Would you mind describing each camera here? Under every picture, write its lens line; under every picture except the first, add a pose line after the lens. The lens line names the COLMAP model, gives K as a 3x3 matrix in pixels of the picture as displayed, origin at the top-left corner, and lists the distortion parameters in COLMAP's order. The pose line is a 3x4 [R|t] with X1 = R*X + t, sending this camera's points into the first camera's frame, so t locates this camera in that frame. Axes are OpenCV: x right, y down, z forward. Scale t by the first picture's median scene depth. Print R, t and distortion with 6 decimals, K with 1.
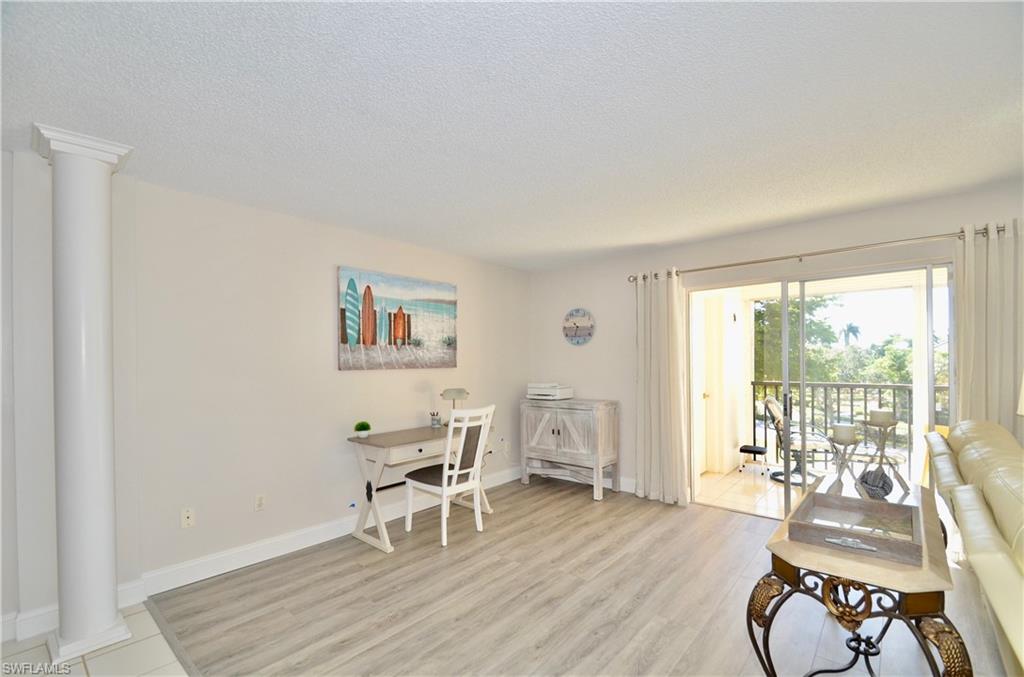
lens RADIAL K [[443.7, 0, 509.9], [0, 443.7, 363.0], [0, 0, 1]] dist [0.014304, -0.015511]
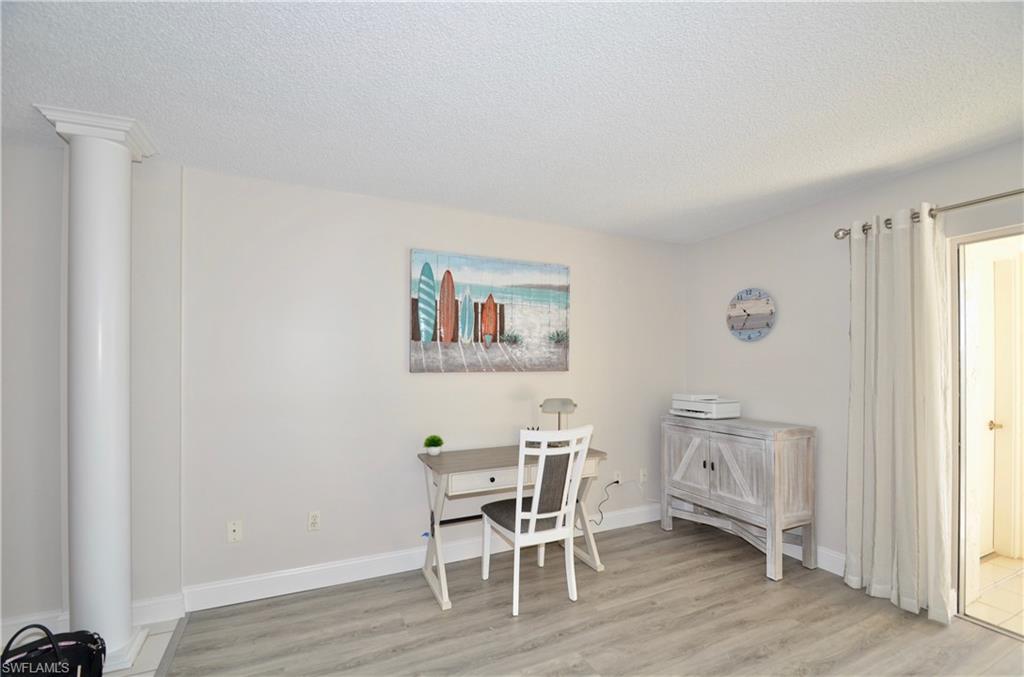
lens RADIAL K [[443.7, 0, 509.9], [0, 443.7, 363.0], [0, 0, 1]] dist [0.014304, -0.015511]
pose [[0.916650, 0.008866, -0.399593, 0.111199], [-0.010638, 0.999941, -0.002215, -0.001084], [0.399550, 0.006282, 0.916690, 0.270217]]
